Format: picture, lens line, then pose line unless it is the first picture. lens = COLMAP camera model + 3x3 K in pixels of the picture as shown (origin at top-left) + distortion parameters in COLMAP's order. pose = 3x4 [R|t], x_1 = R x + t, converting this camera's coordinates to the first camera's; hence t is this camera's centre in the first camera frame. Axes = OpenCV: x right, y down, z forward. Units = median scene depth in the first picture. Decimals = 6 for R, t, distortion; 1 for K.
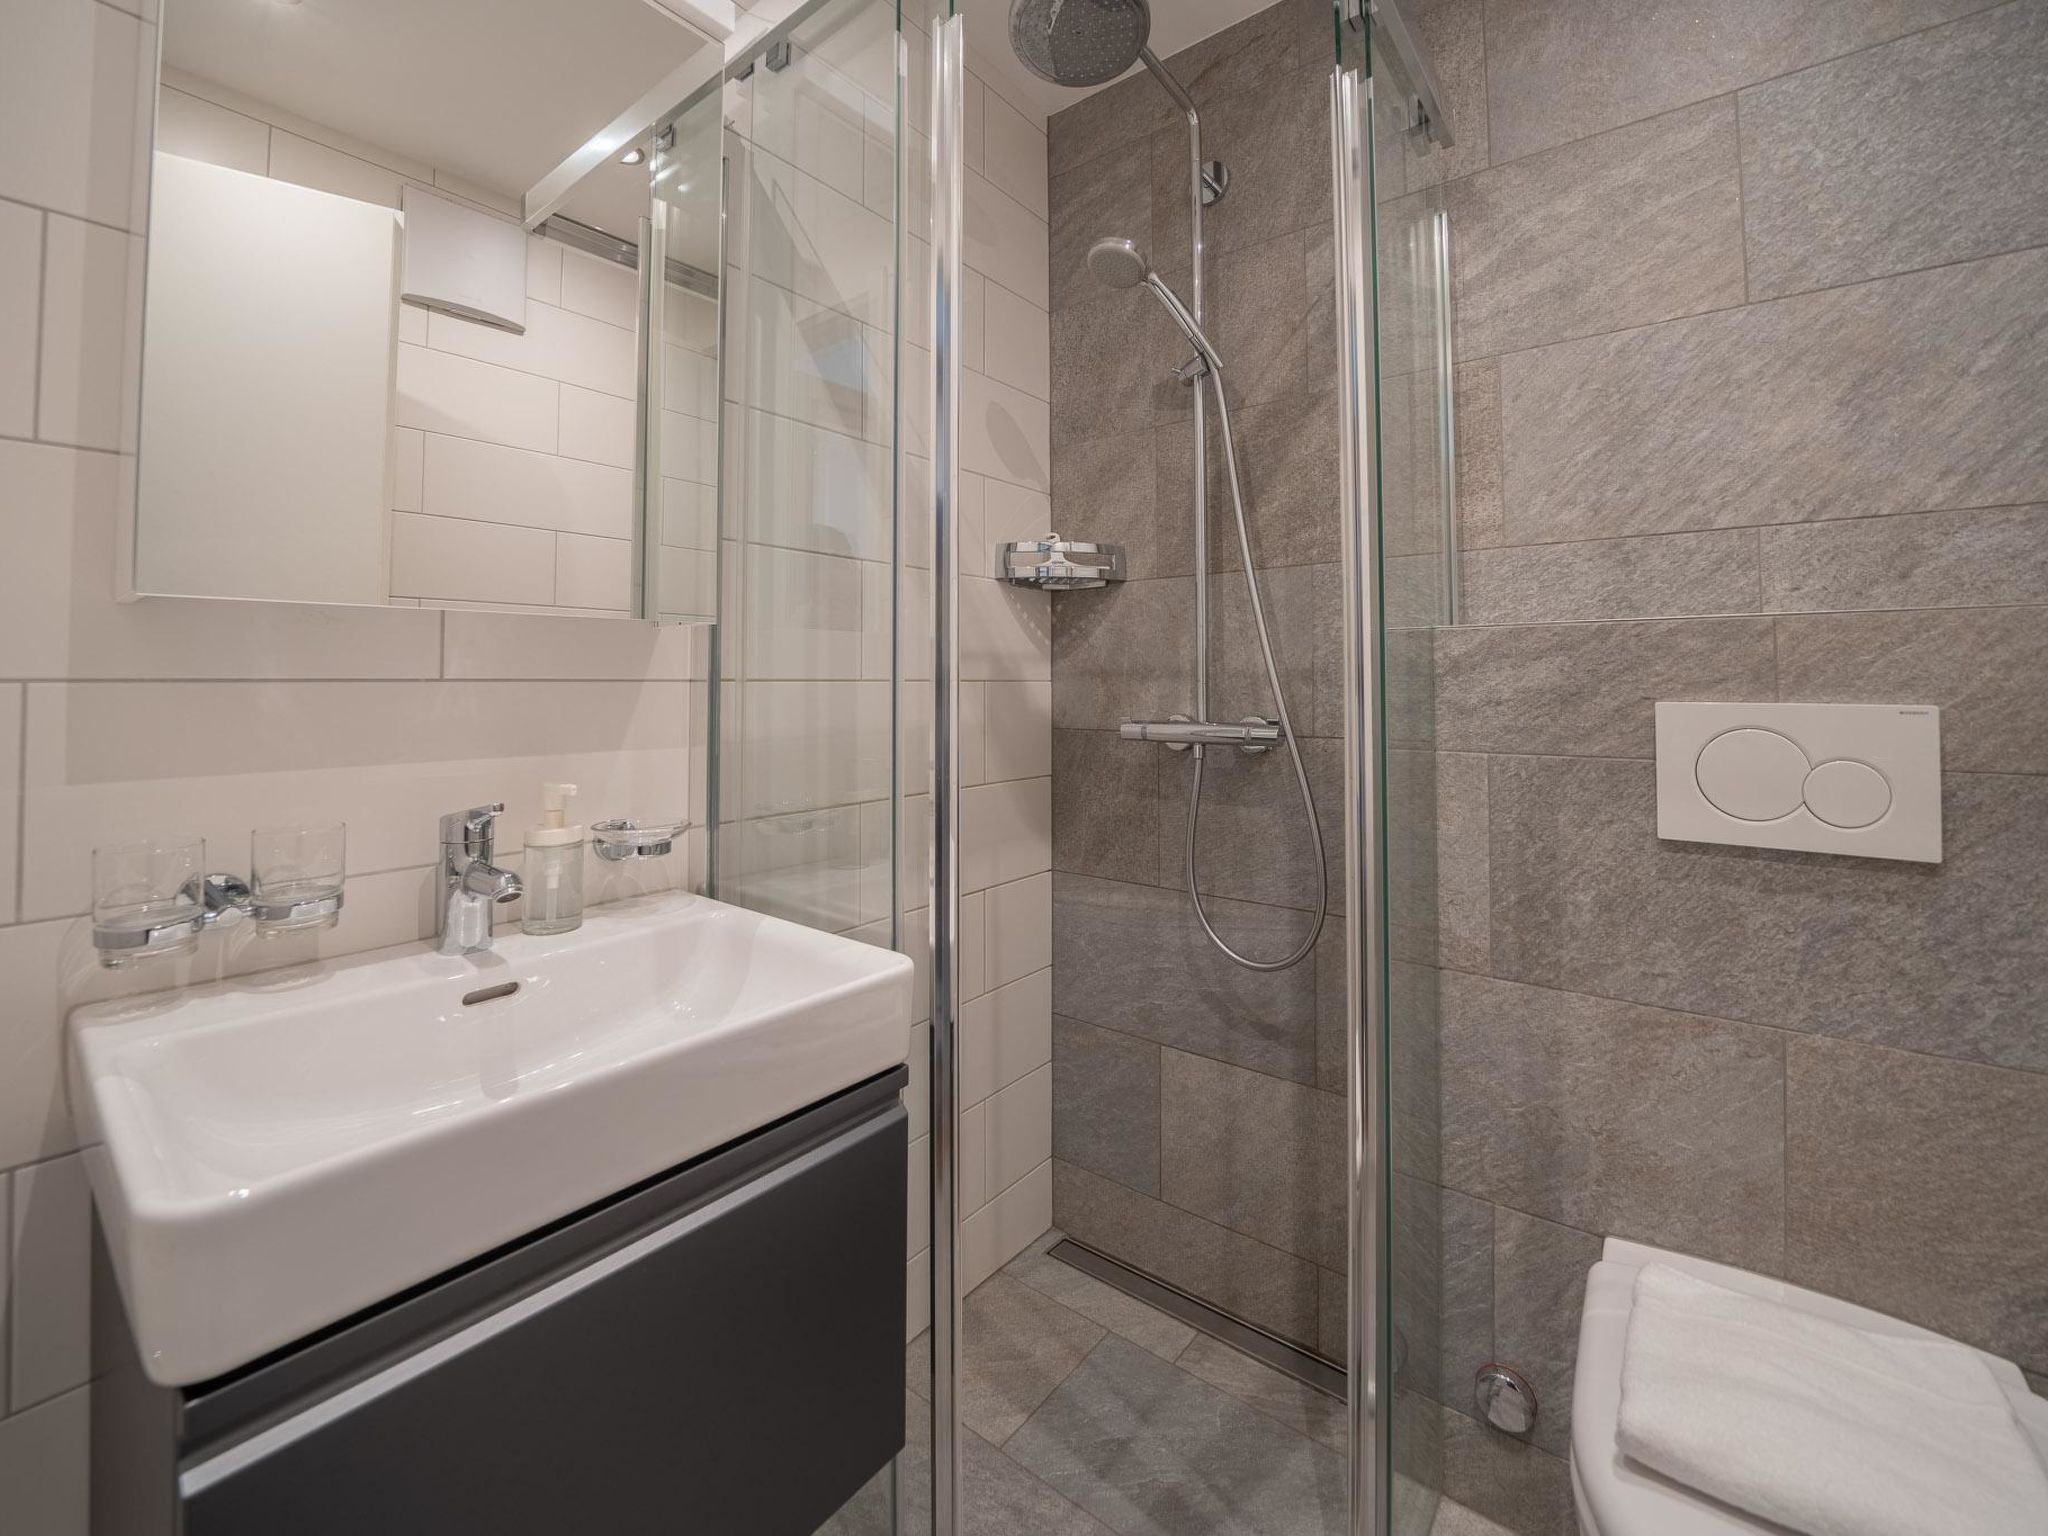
lens RADIAL K [[825.6, 0, 1033.1], [0, 825.6, 659.2], [0, 0, 1]] dist [-0.021614, 0.000306]
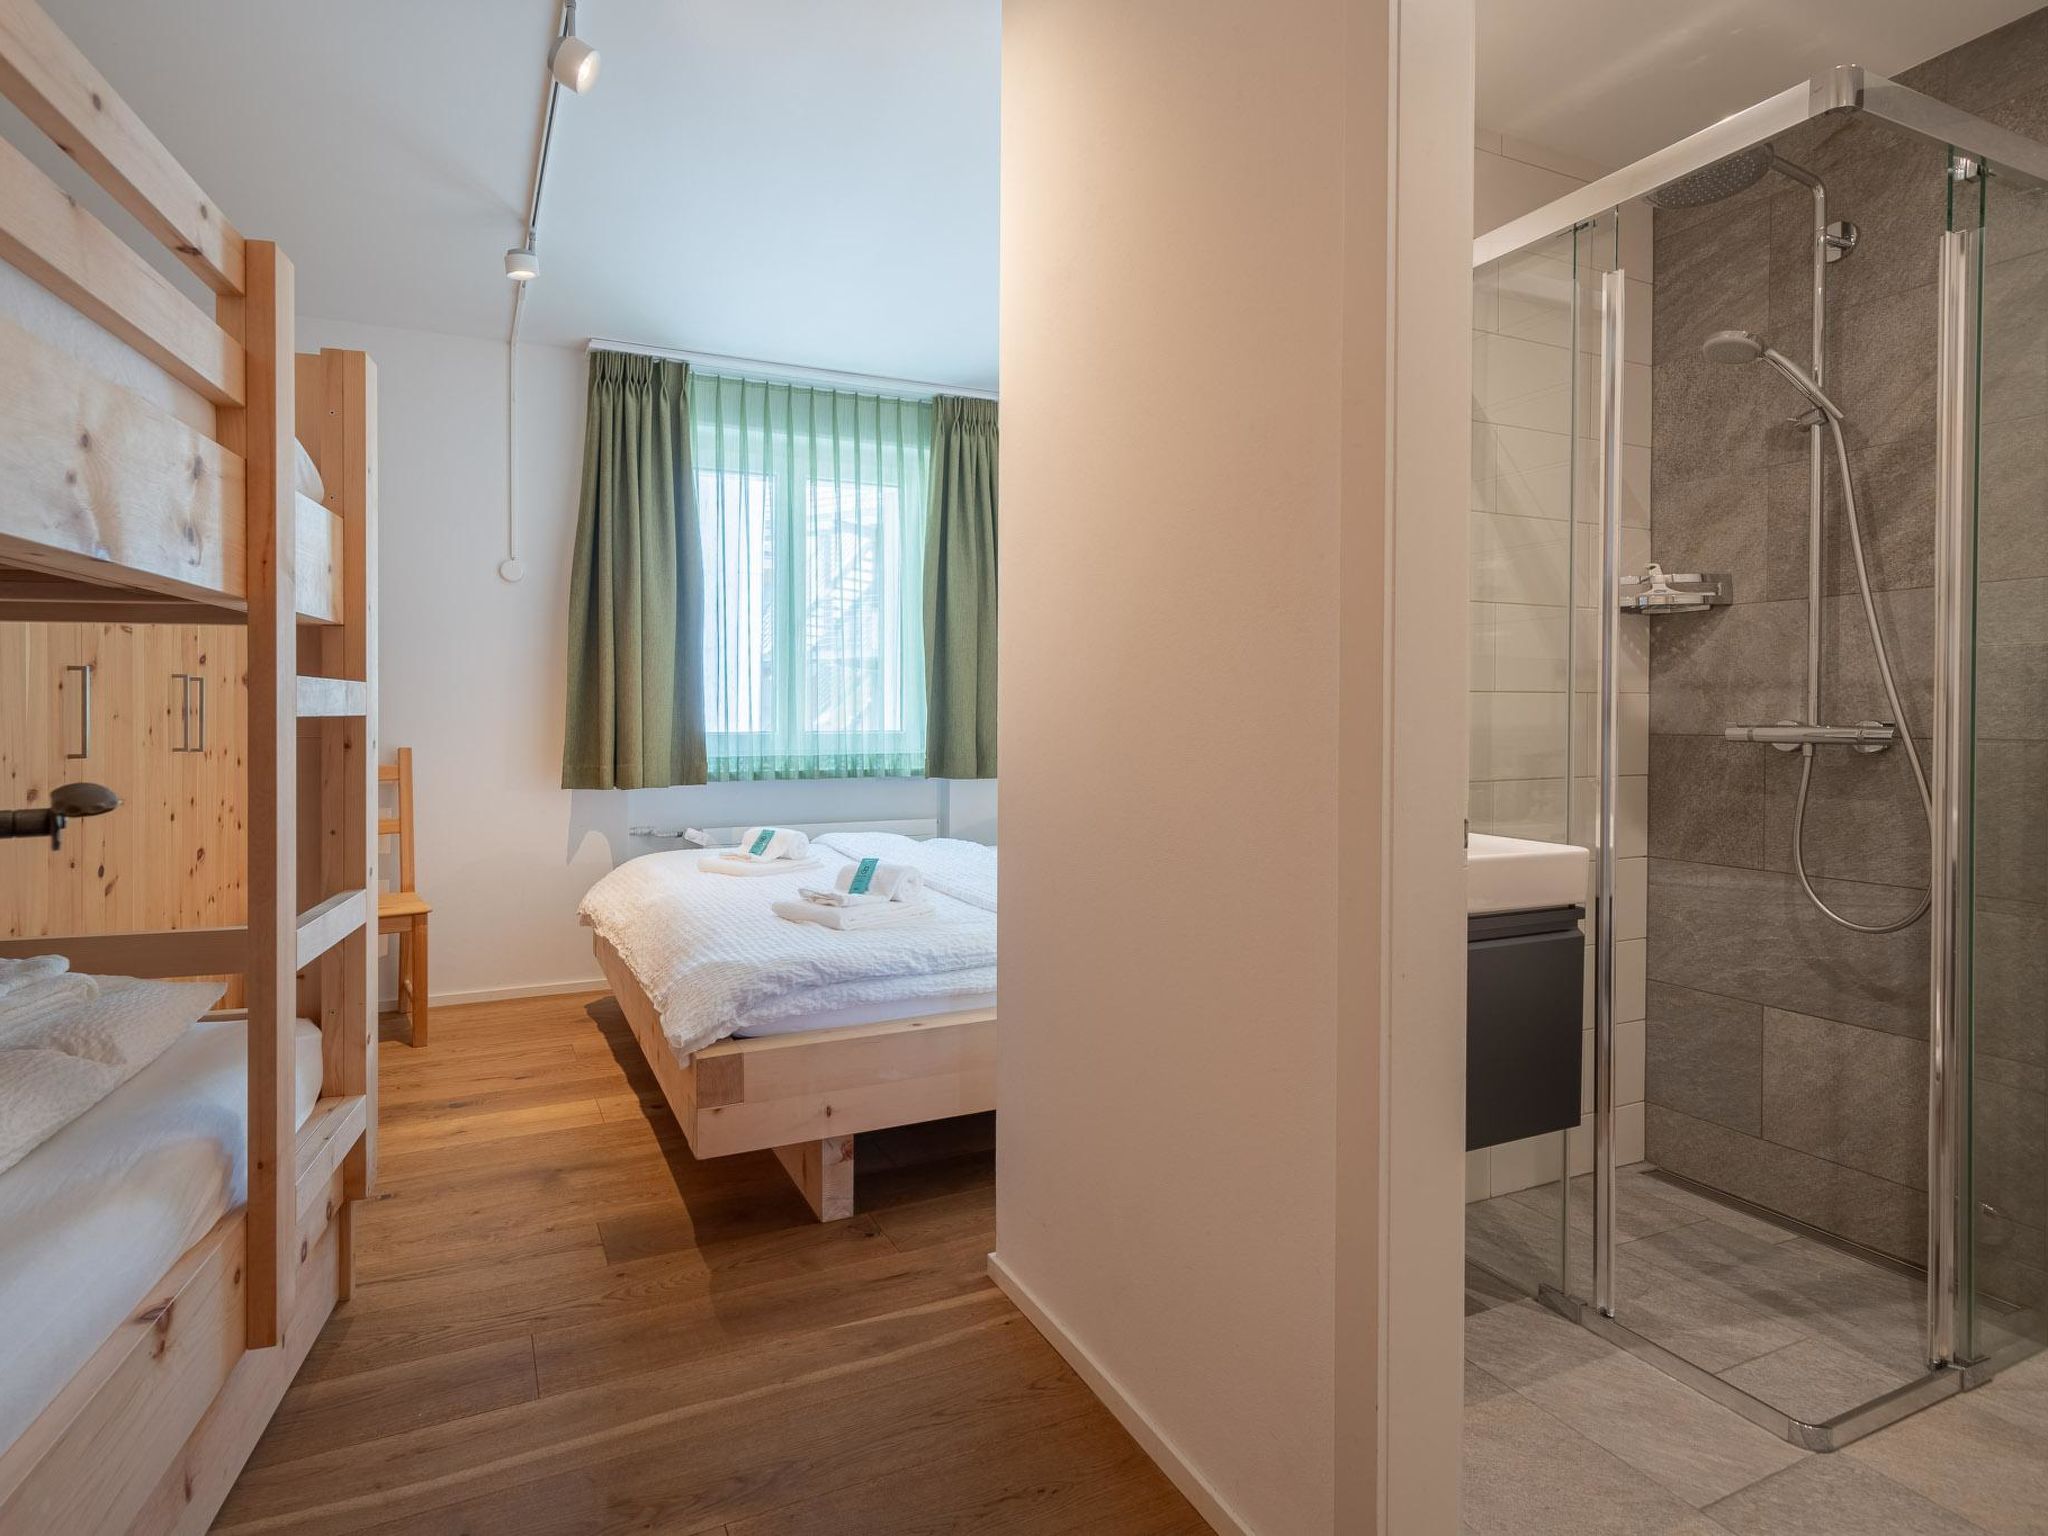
lens RADIAL K [[1041.7, 0, 967.0], [0, 1041.7, 736.8], [0, 0, 1]] dist [0.012897, -0.002088]
pose [[0.878565, 0.008435, -0.477549, -0.135968], [0.017180, 0.998639, 0.049246, -0.001754], [0.477315, -0.051470, 0.877224, -0.868609]]
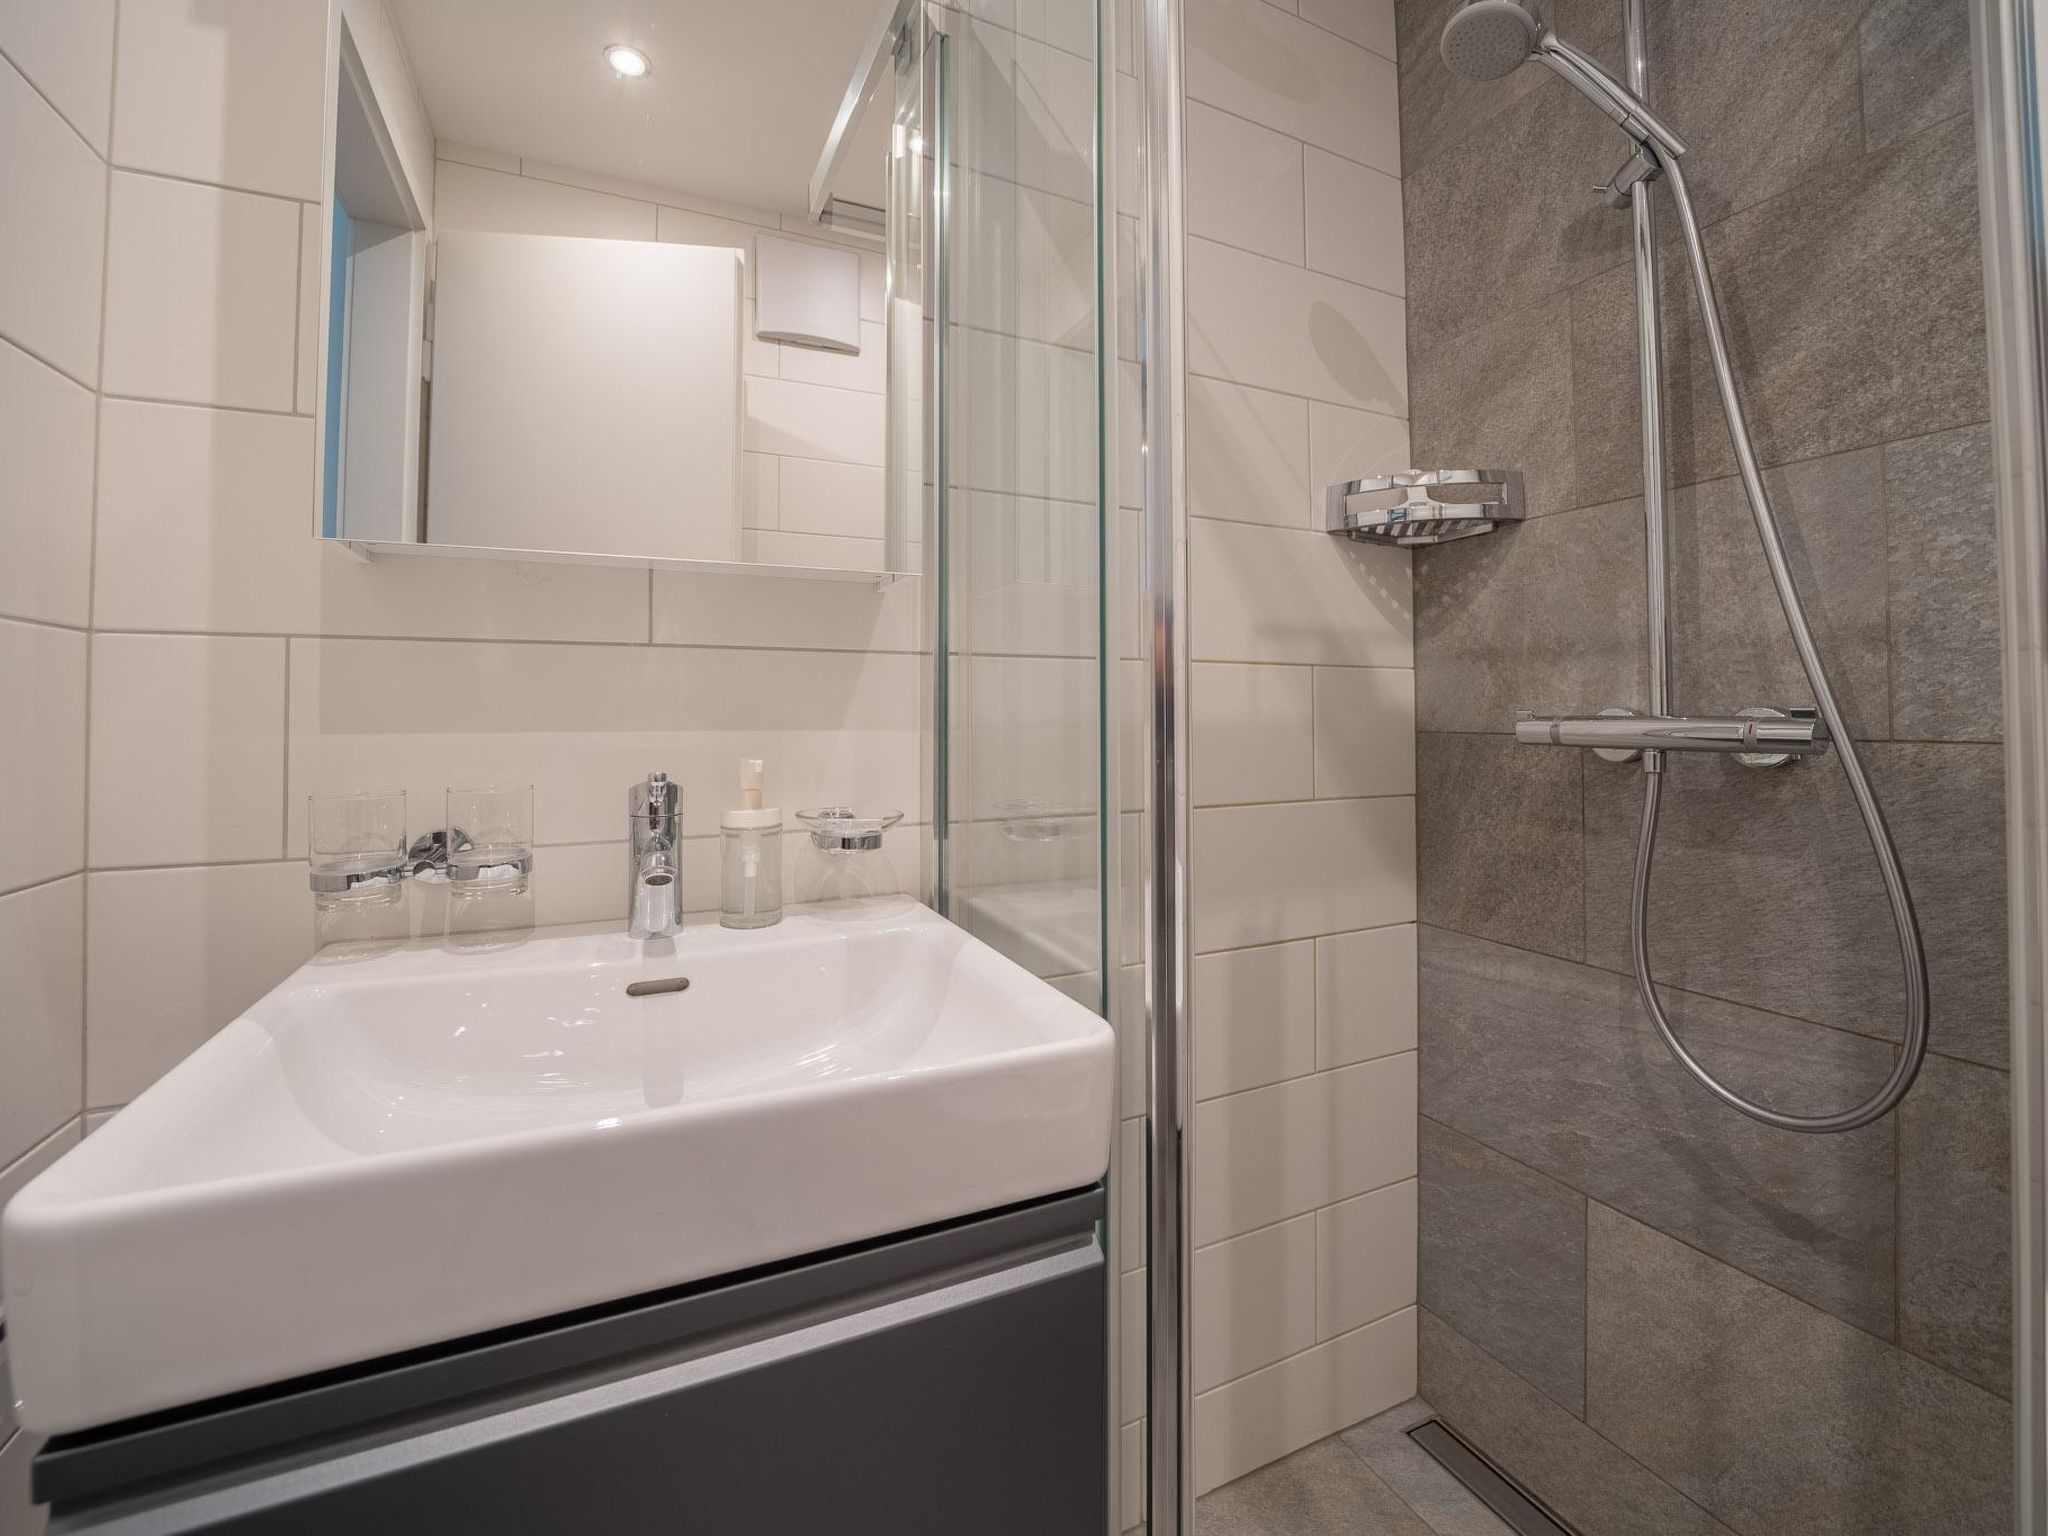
lens RADIAL K [[825.6, 0, 1019.3], [0, 825.6, 689.6], [0, 0, 1]] dist [-0.021614, 0.000306]
pose [[0.889442, -0.010833, -0.456920, 0.051320], [0.012177, 0.999926, -0.000003, 0.048411], [0.456886, -0.005562, 0.889508, 0.205757]]
